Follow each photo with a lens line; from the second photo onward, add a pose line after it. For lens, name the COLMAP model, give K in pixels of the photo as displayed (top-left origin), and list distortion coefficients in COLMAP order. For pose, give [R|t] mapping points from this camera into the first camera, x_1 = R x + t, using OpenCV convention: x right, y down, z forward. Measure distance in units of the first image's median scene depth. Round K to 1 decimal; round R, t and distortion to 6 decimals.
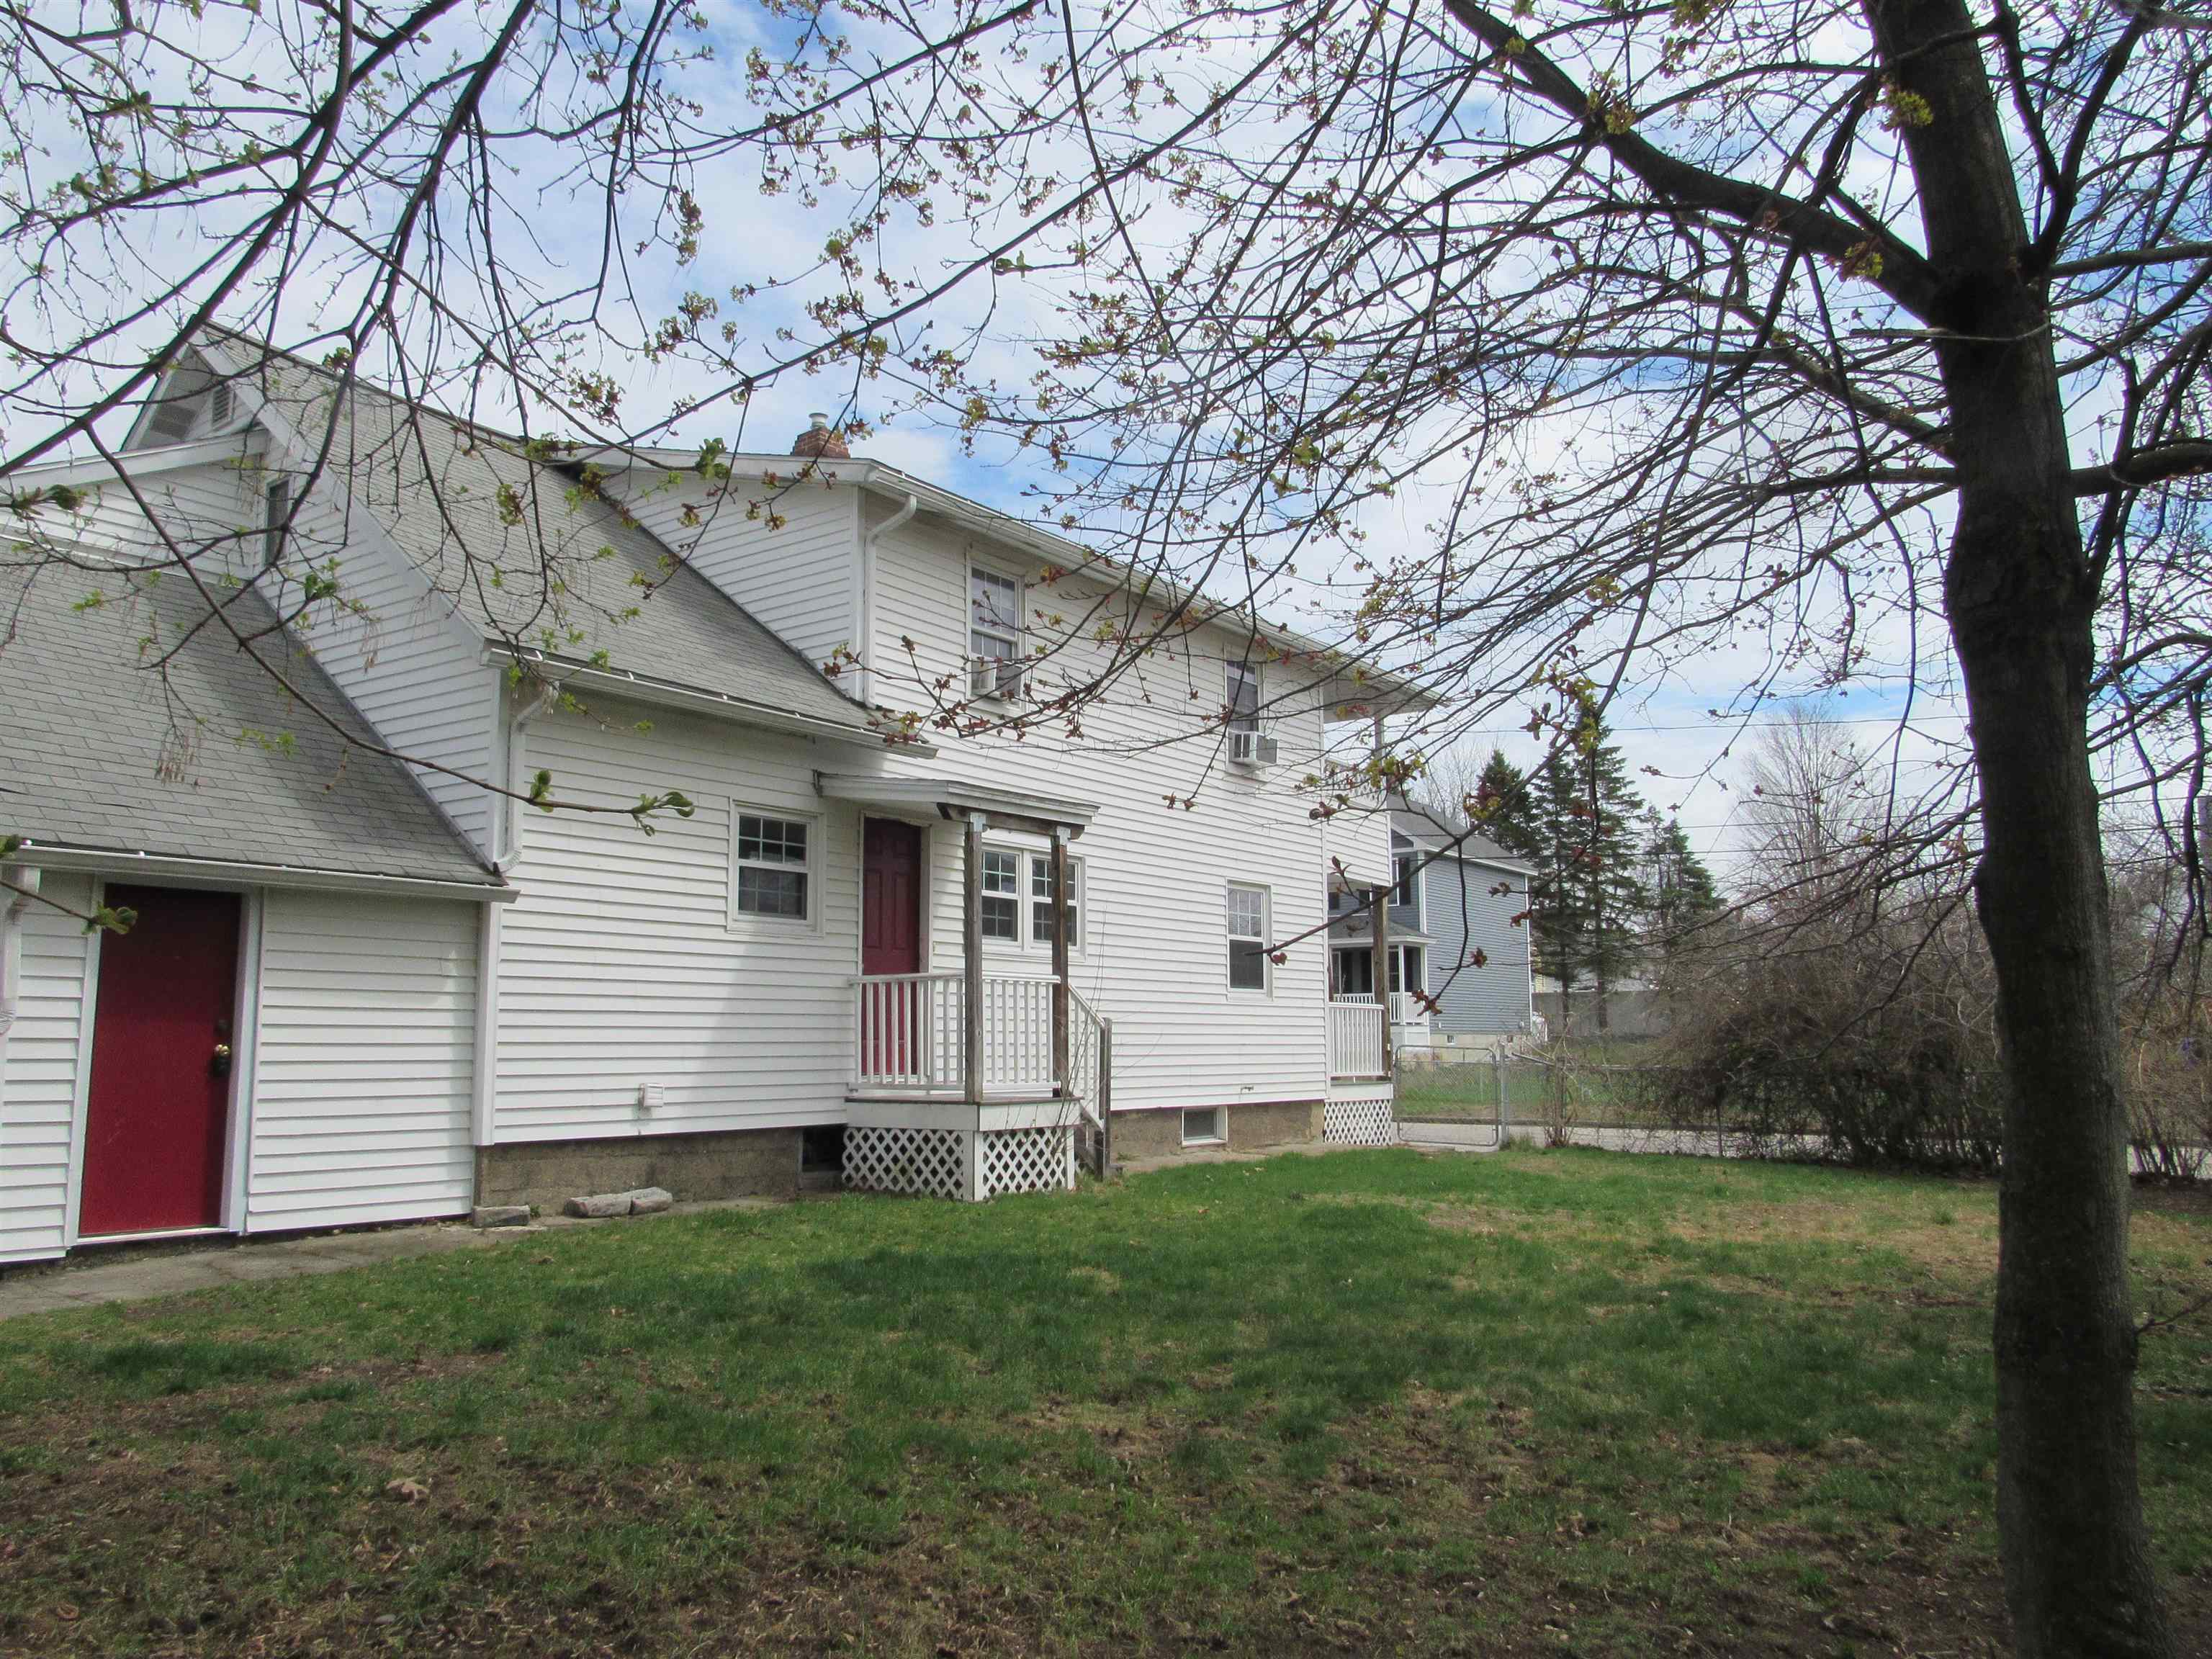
lens RADIAL K [[1589.0, 0, 1088.2], [0, 1589.0, 827.0], [0, 0, 1]] dist [-0.042650, 0.027508]
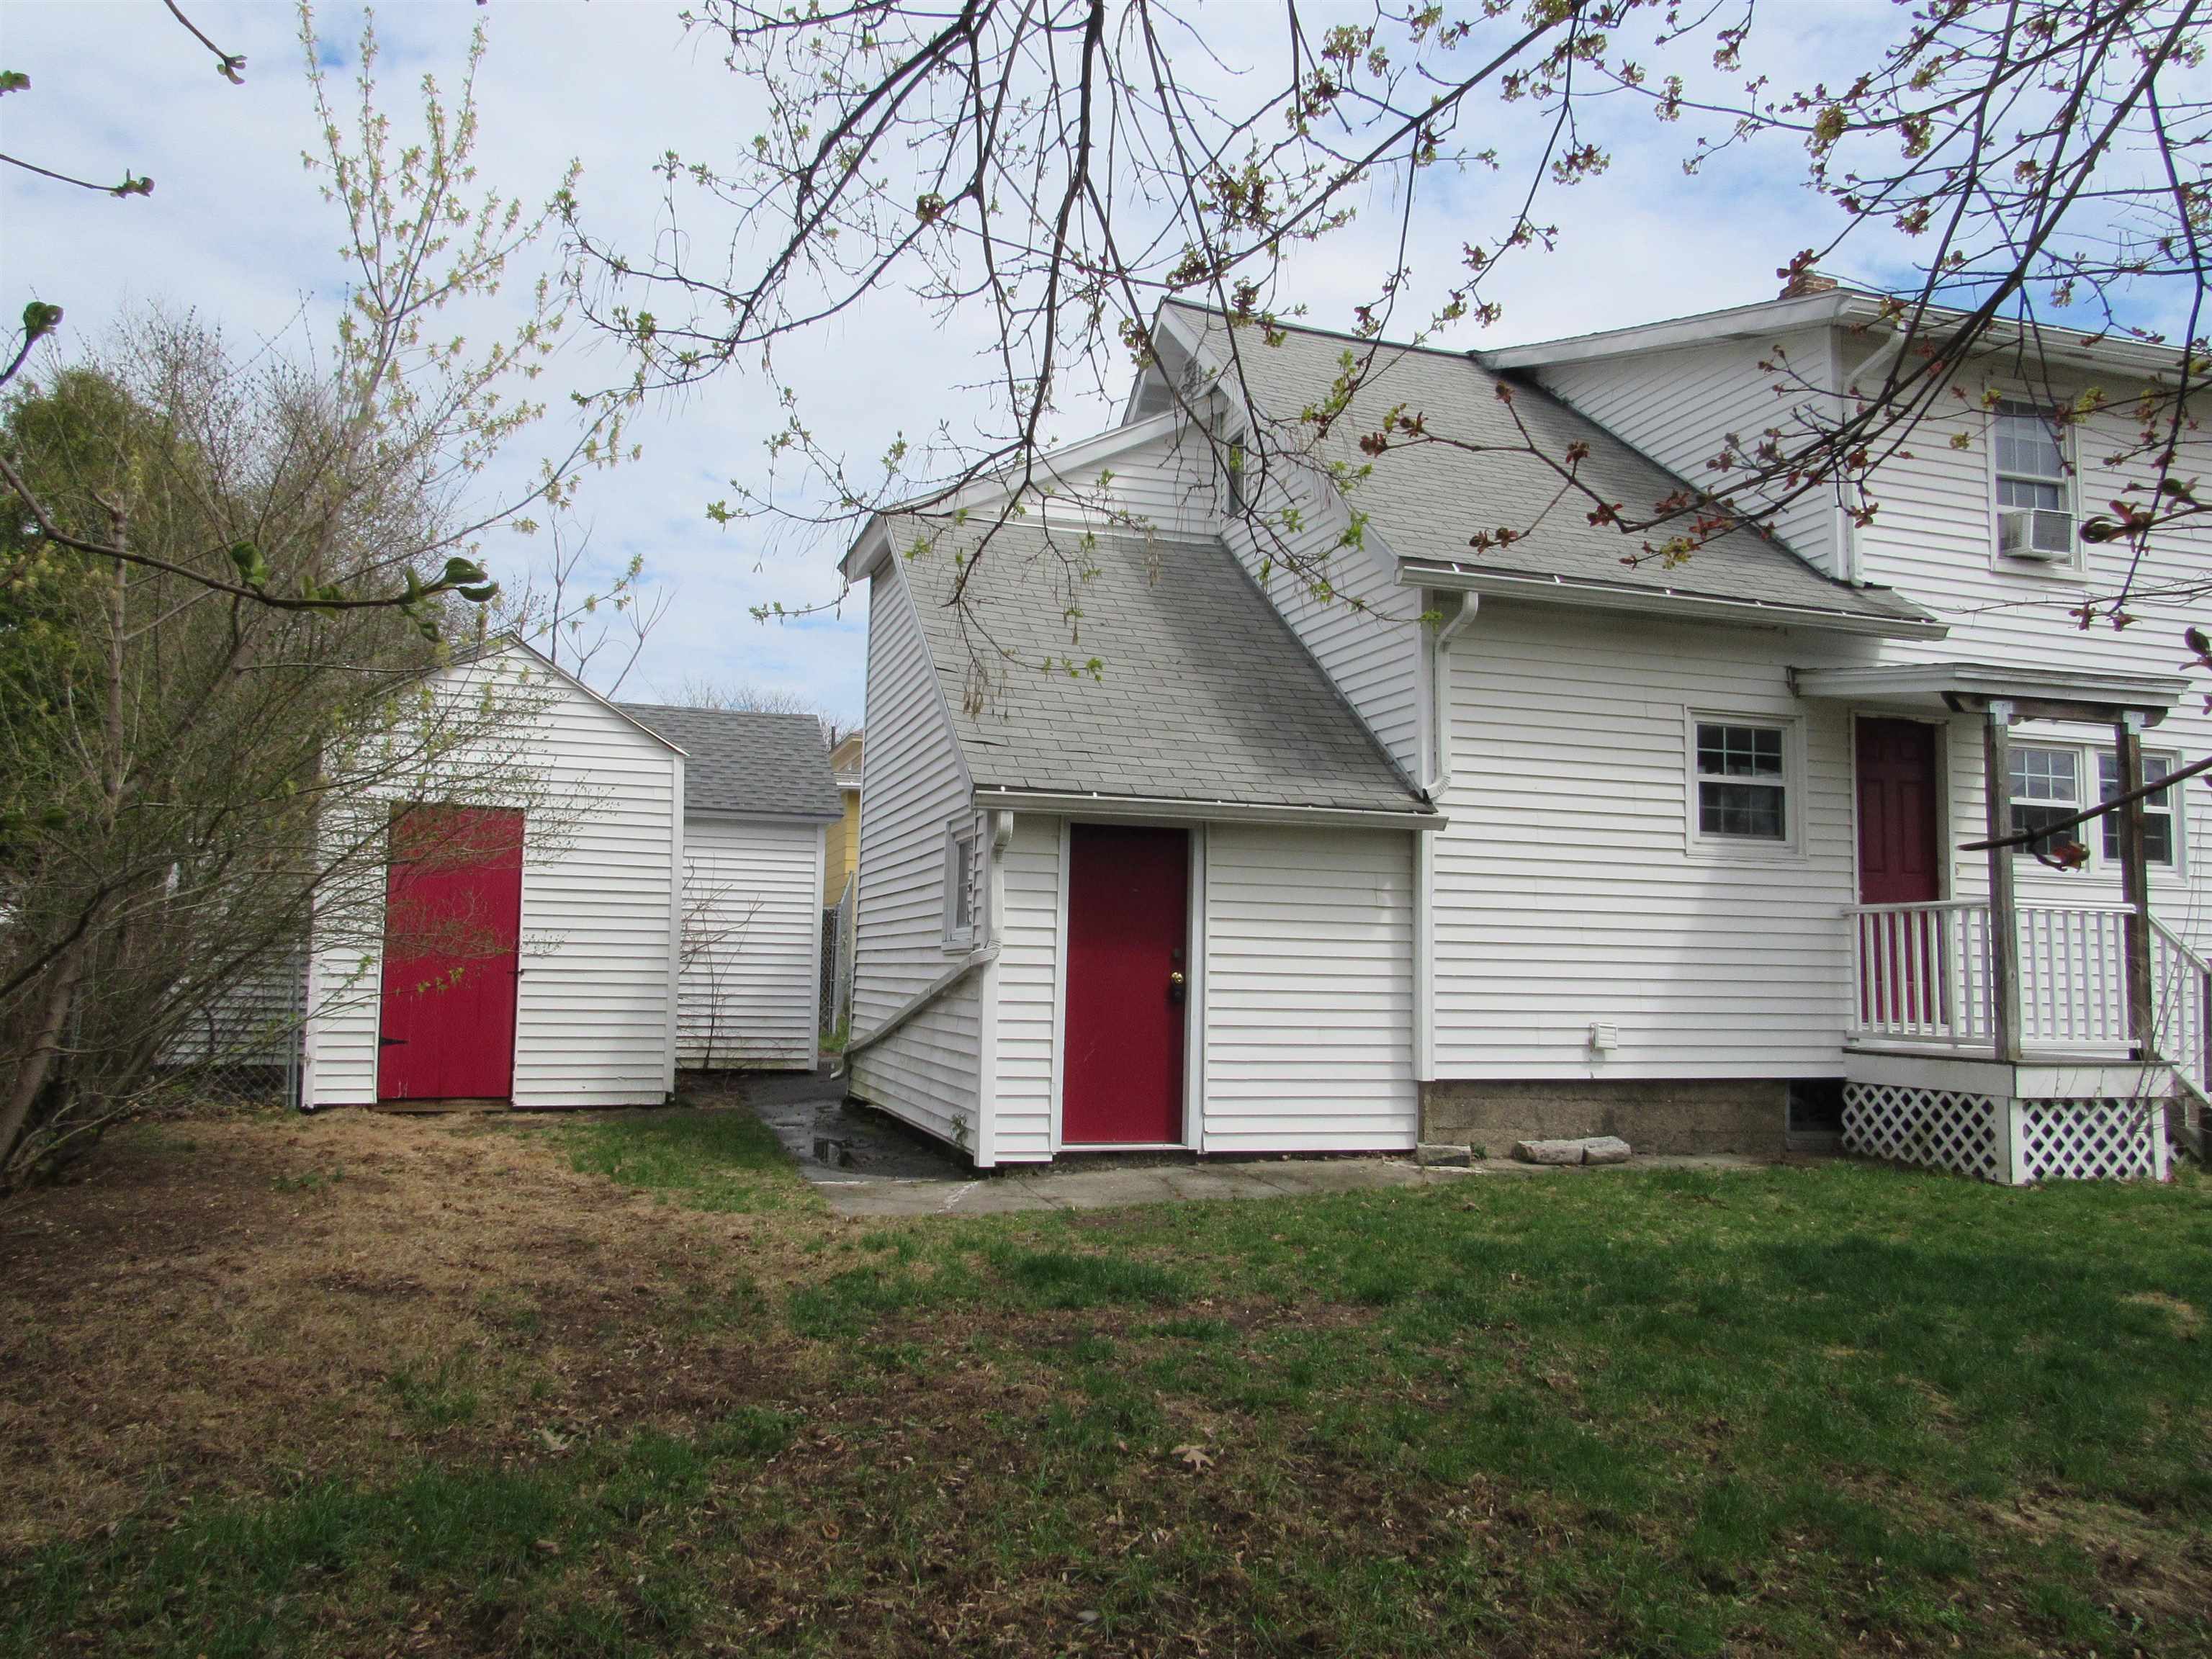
lens RADIAL K [[1589.0, 0, 1084.0], [0, 1589.0, 820.0], [0, 0, 1]] dist [-0.042650, 0.027508]
pose [[0.799968, -0.034201, -0.599067, 0.036932], [0.057358, 0.998161, 0.019608, 0.010243], [0.597295, -0.050047, 0.800459, 0.100497]]
